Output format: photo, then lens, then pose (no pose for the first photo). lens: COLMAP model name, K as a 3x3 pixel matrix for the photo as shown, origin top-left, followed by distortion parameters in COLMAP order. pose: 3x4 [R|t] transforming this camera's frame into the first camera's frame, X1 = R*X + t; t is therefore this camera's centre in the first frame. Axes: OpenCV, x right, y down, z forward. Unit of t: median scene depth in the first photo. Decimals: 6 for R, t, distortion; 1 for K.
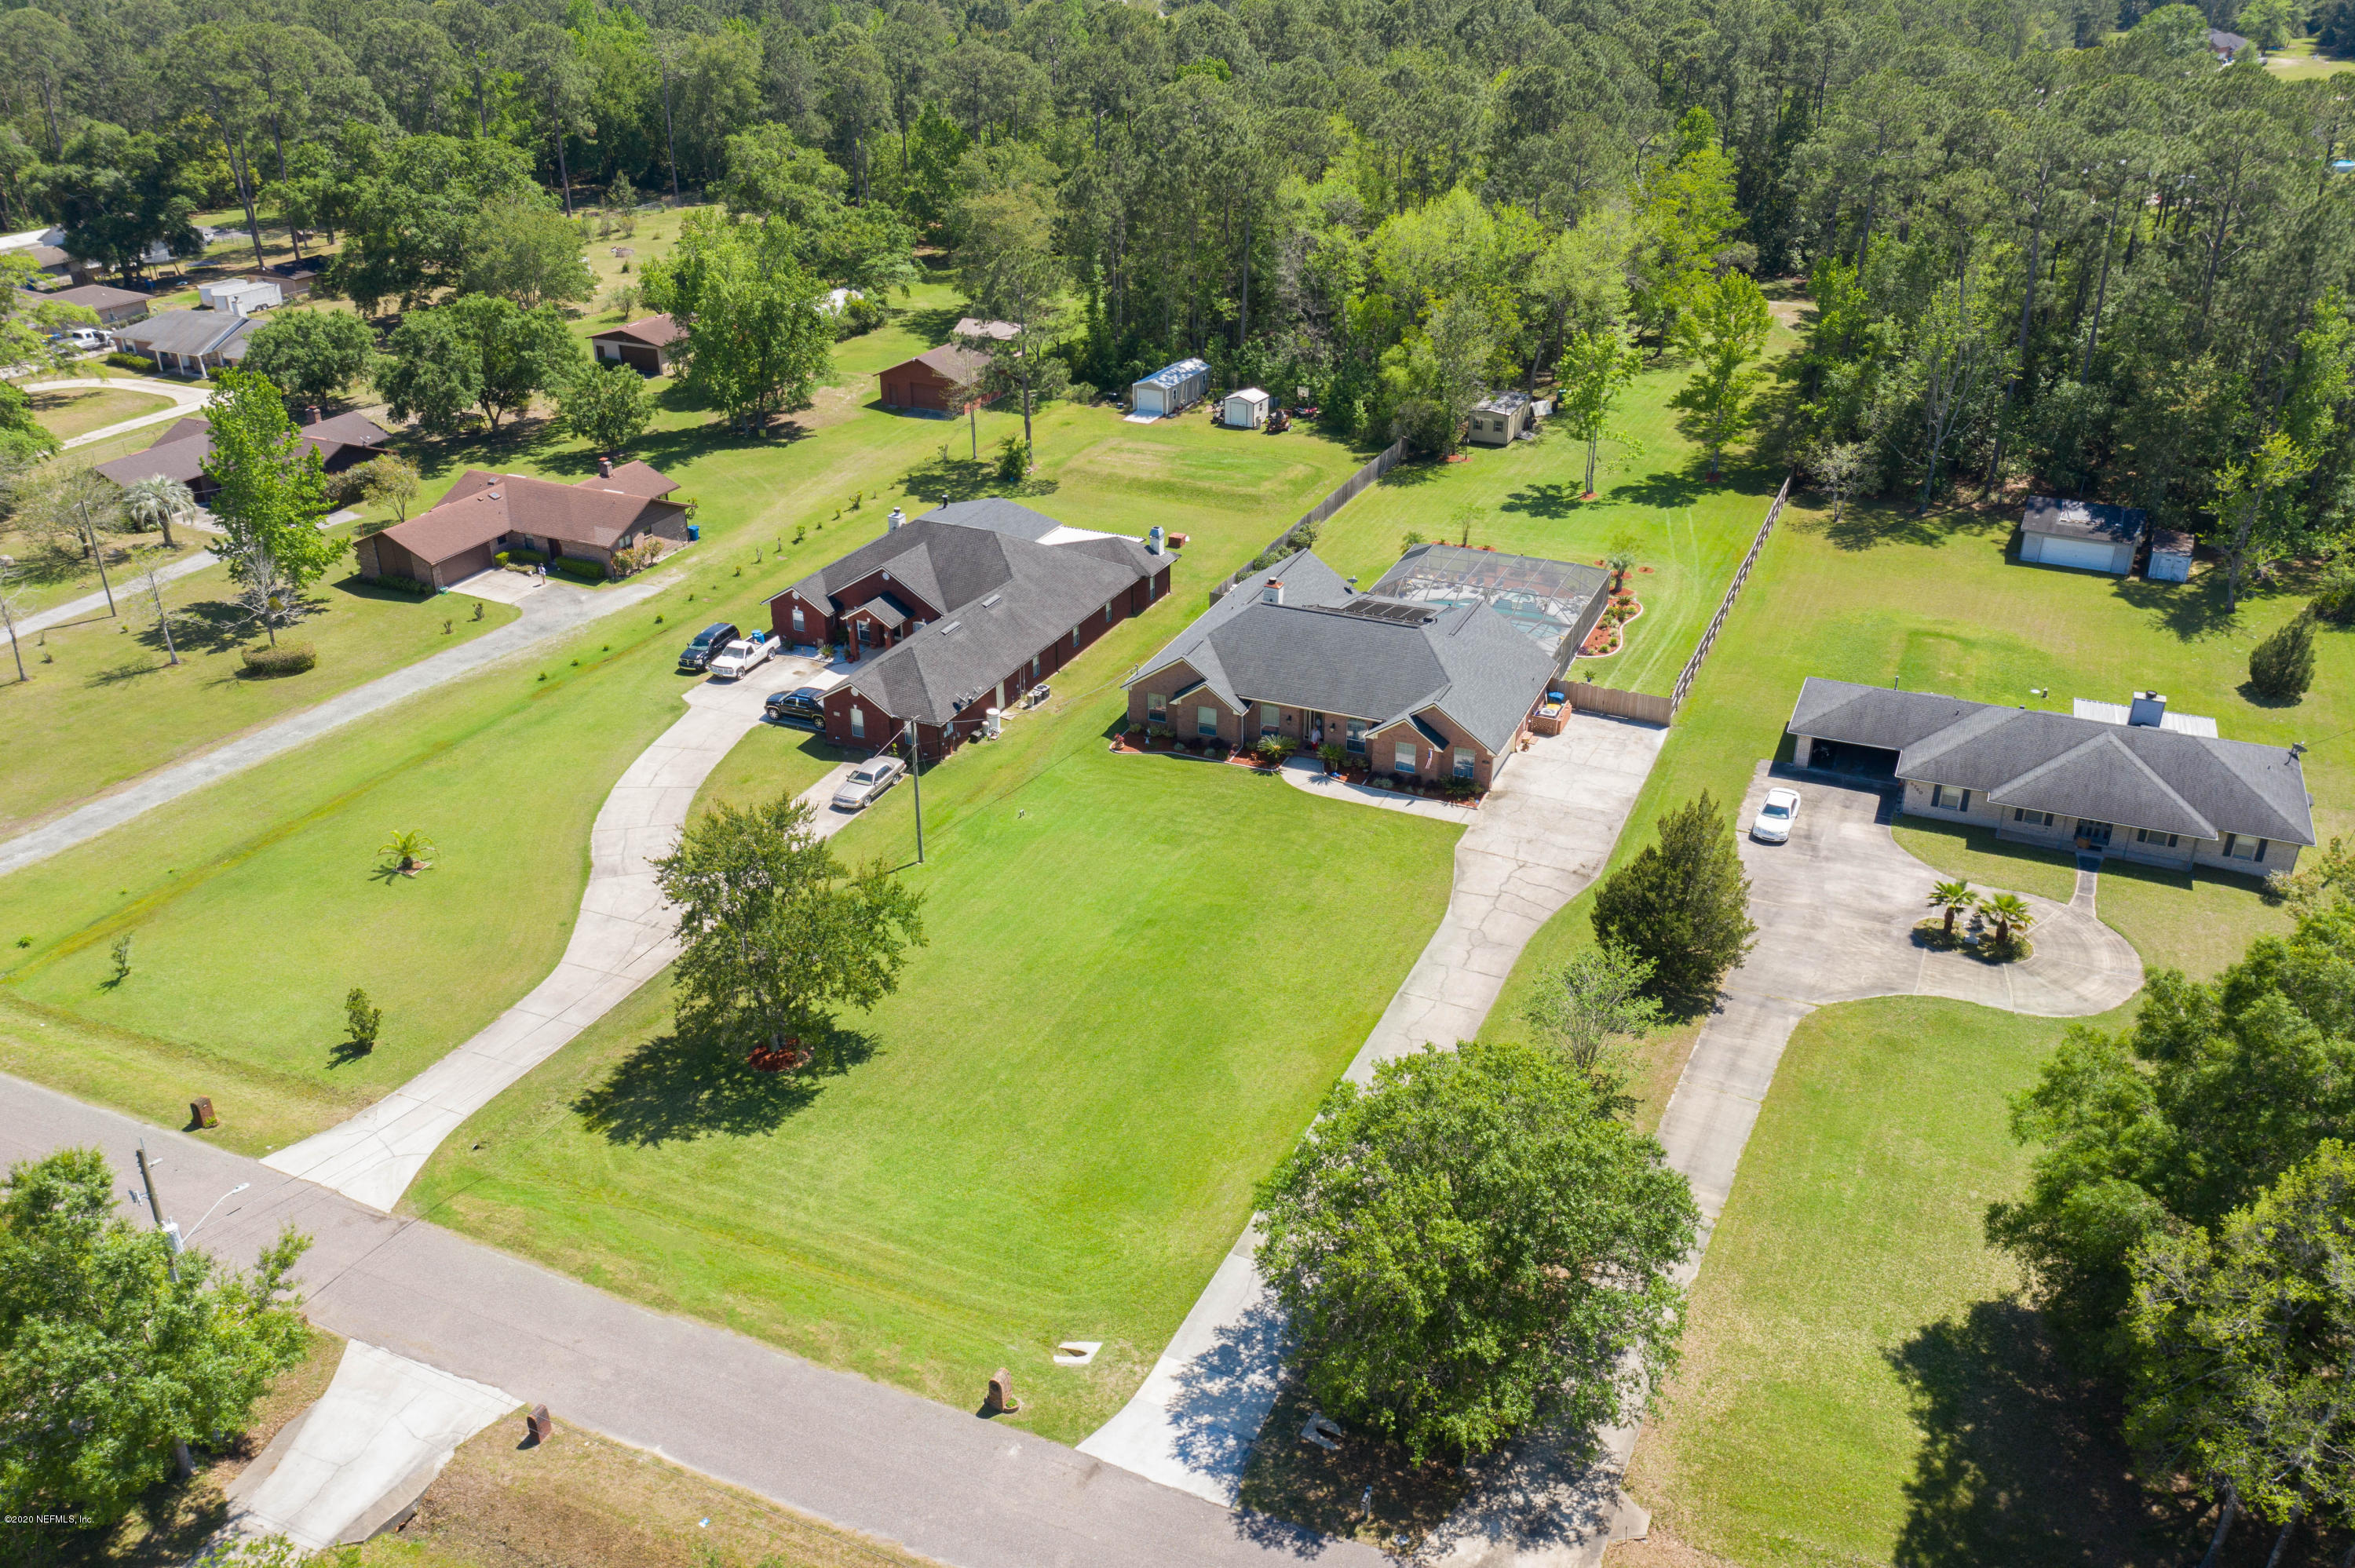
lens RADIAL K [[1923.5, 0, 1125.0], [0, 1923.5, 826.8], [0, 0, 1]] dist [-0.011913, -0.001794]
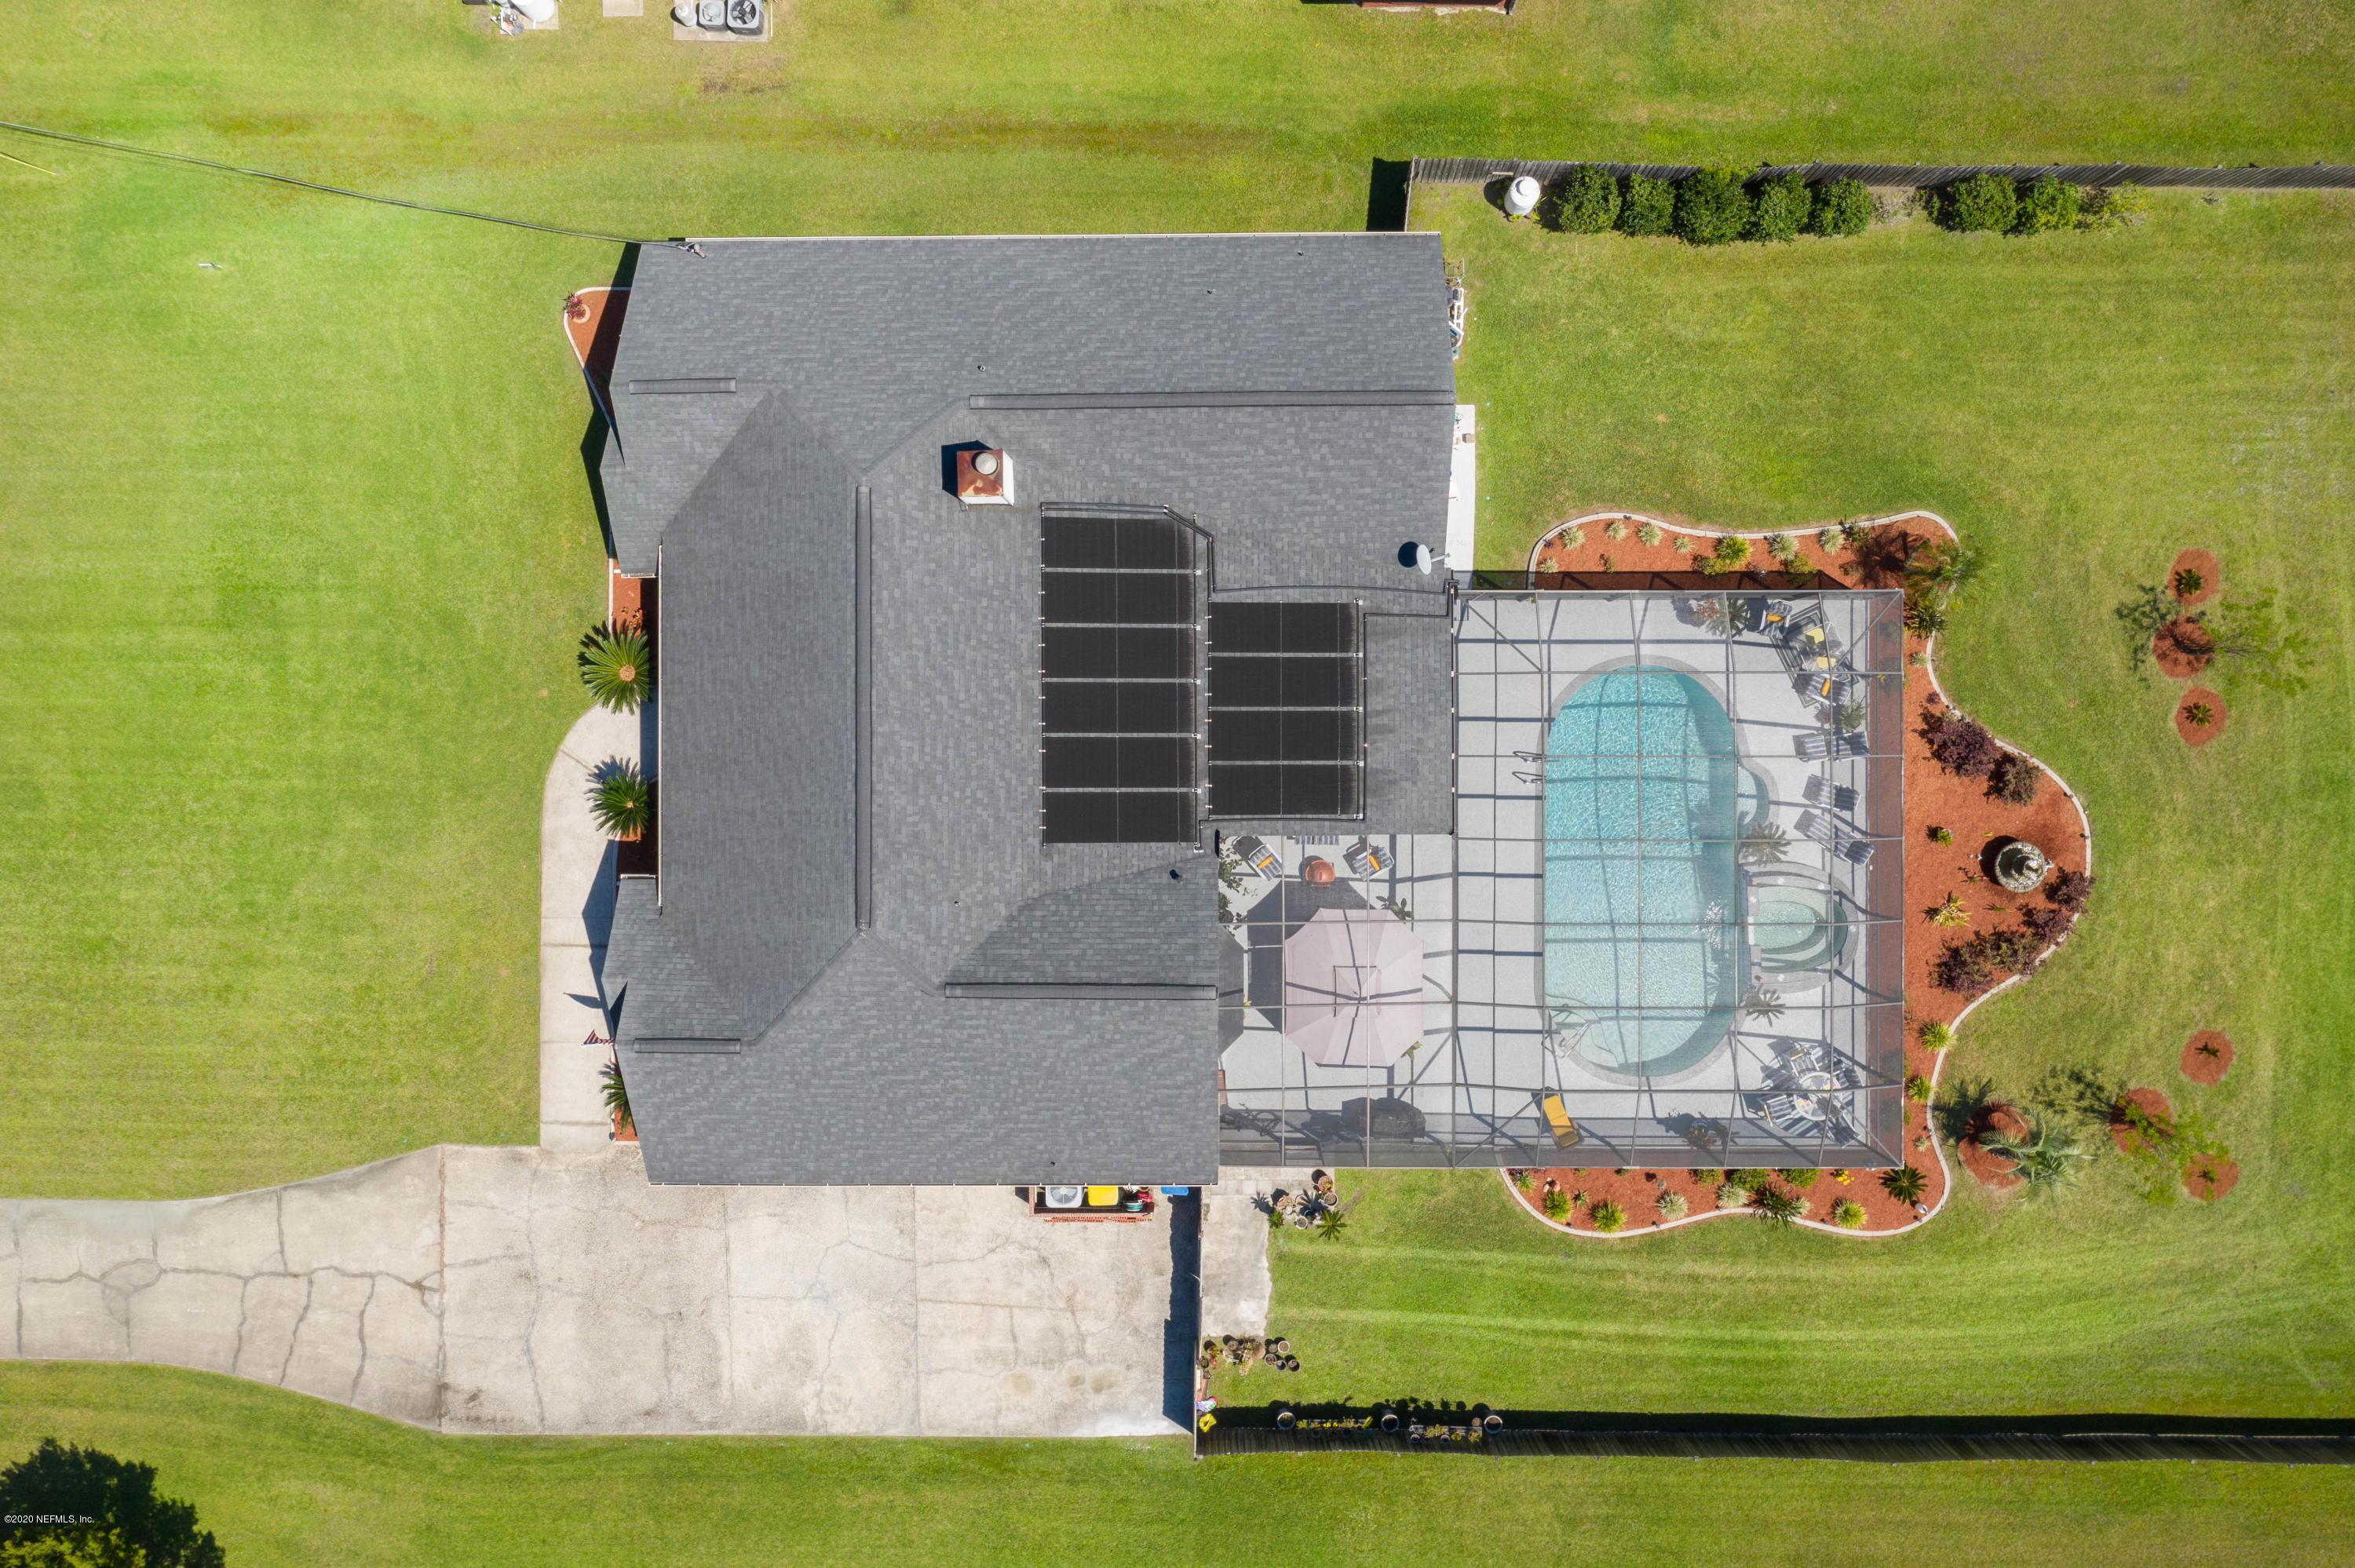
lens RADIAL K [[1886.4, 0, 1196.9], [0, 1886.4, 721.3], [0, 0, 1]] dist [-0.007726, 0.001416]
pose [[0.427930, 0.903806, 0.003203, 0.106741], [-0.405941, 0.189034, 0.894135, -0.355150], [0.807520, -0.383928, 0.447785, 0.673924]]
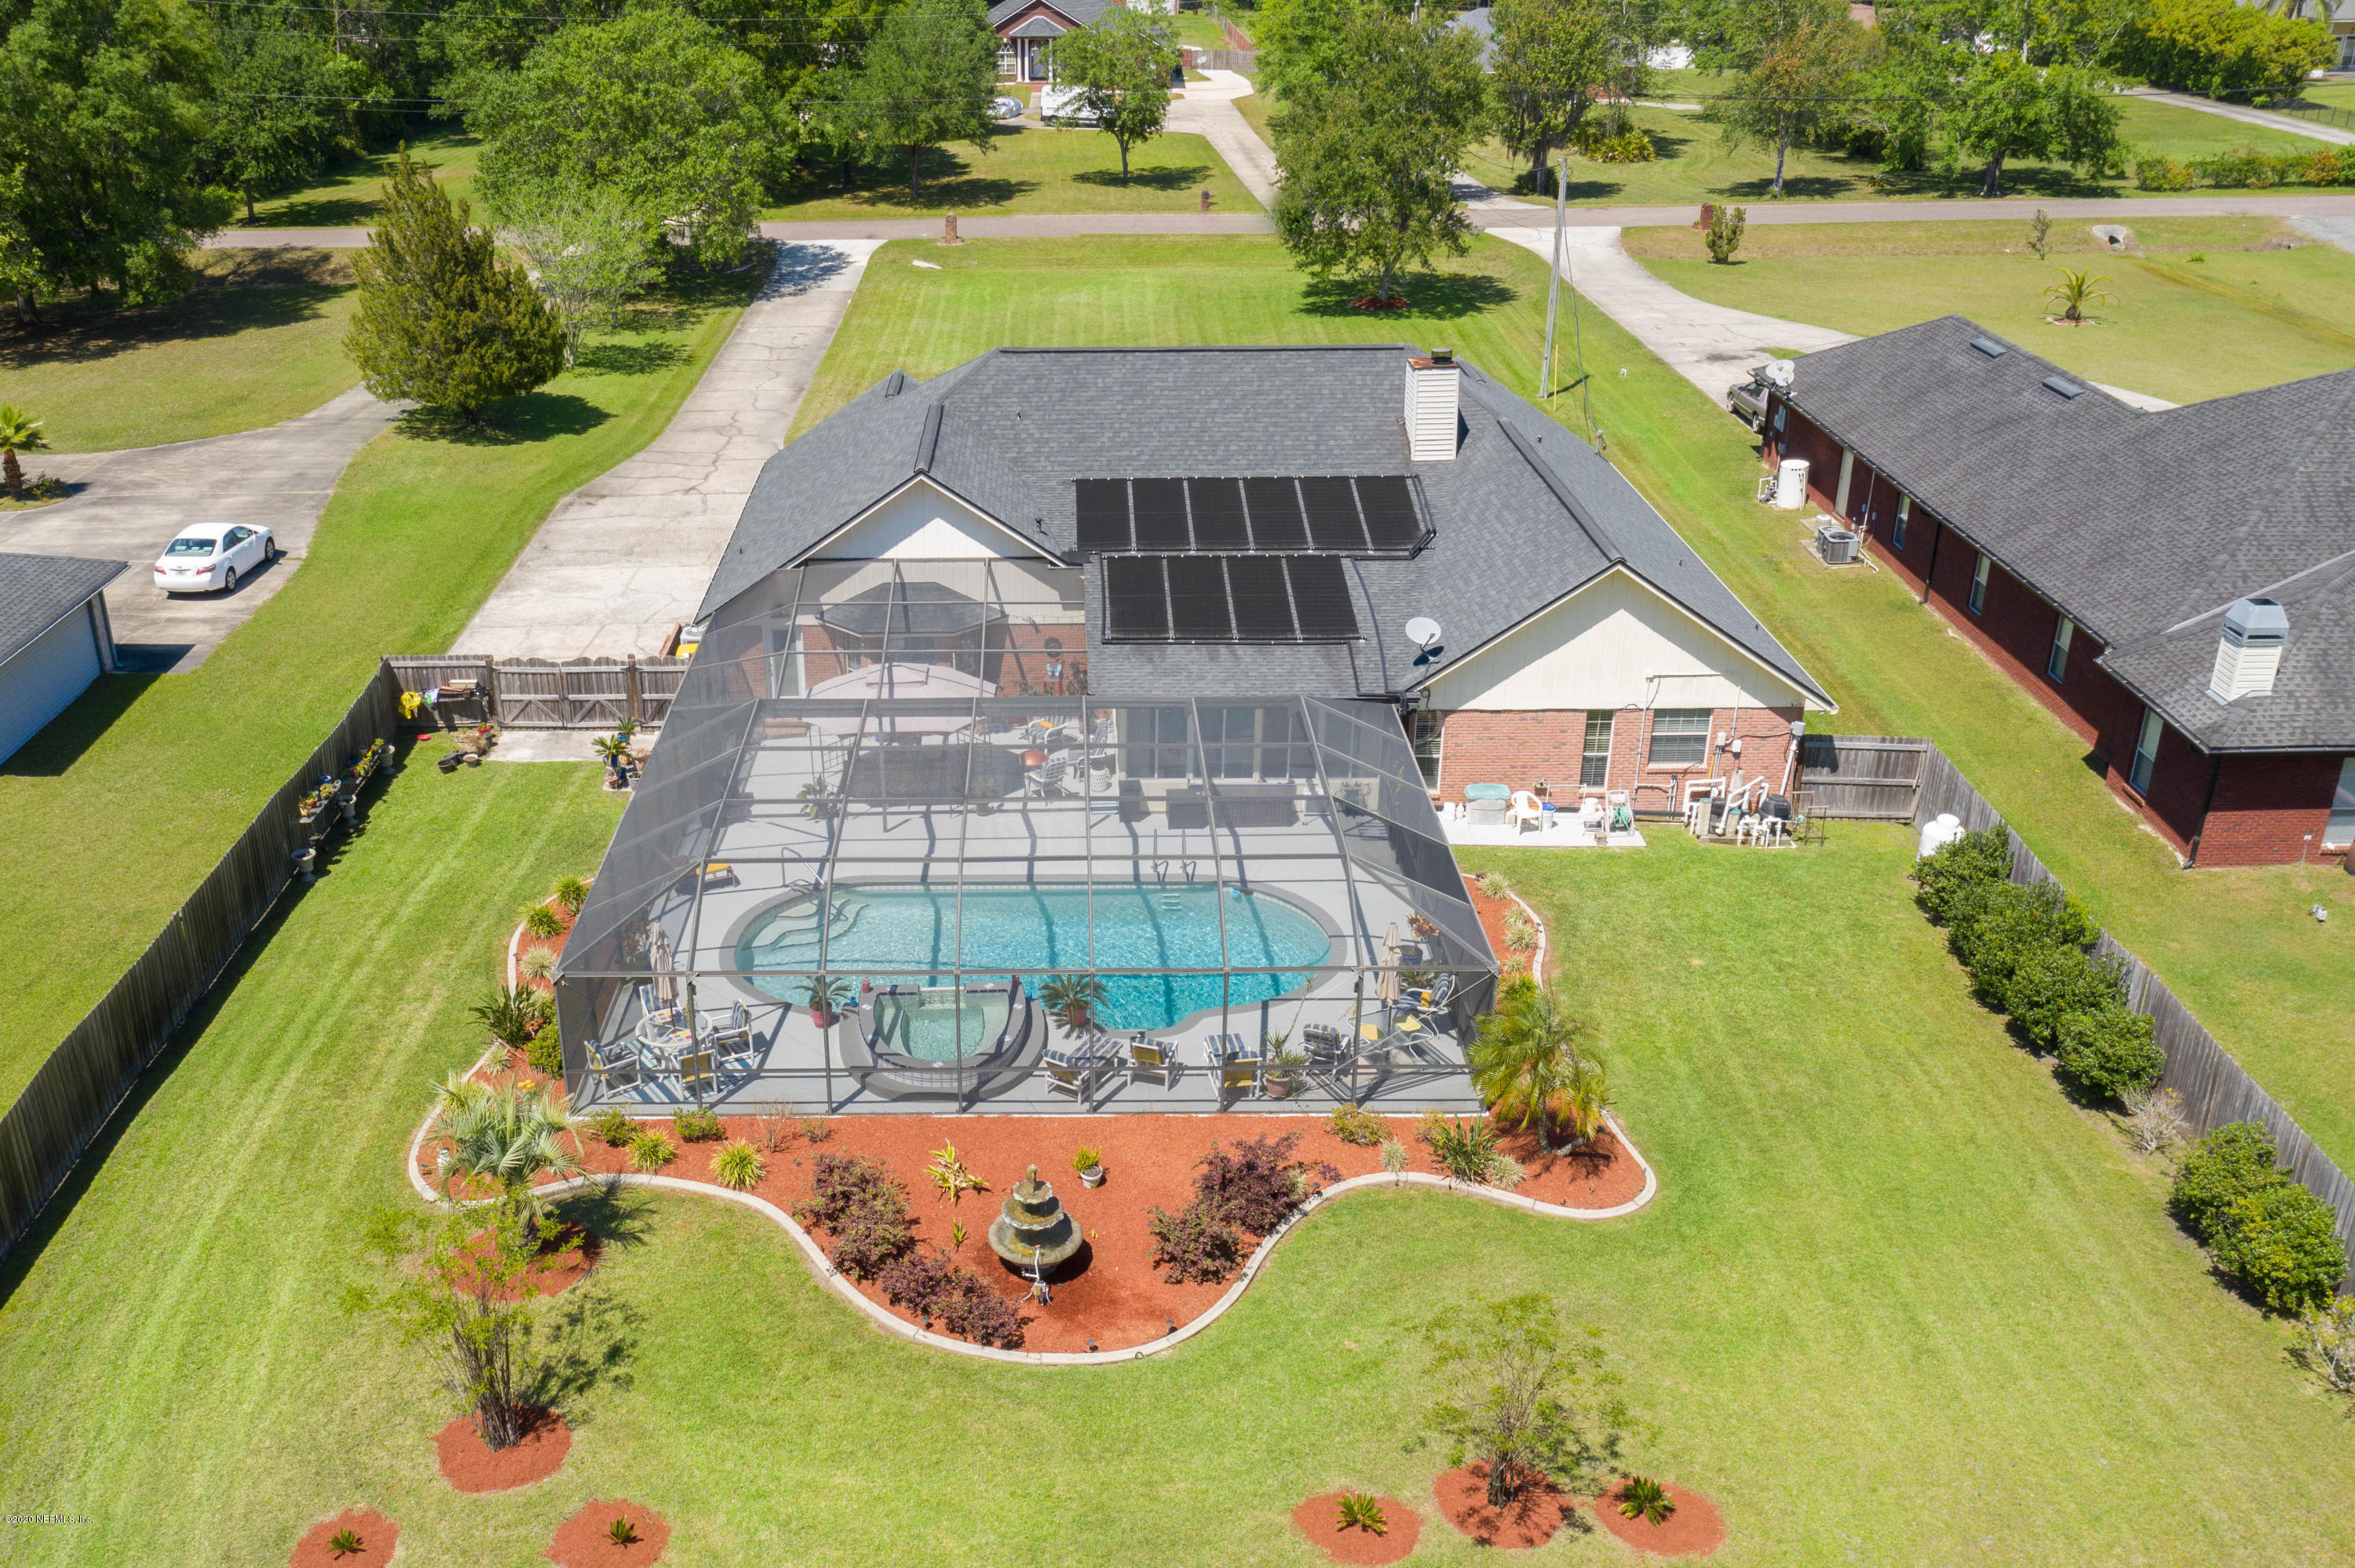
lens RADIAL K [[2118.7, 0, 1061.5], [0, 2118.7, 838.6], [0, 0, 1]] dist [-0.011767, 0.000682]
pose [[-0.901876, 0.204602, -0.380470, 0.252965], [-0.178819, 0.624918, 0.759935, -0.292092], [0.393247, 0.753403, -0.527012, 0.993547]]
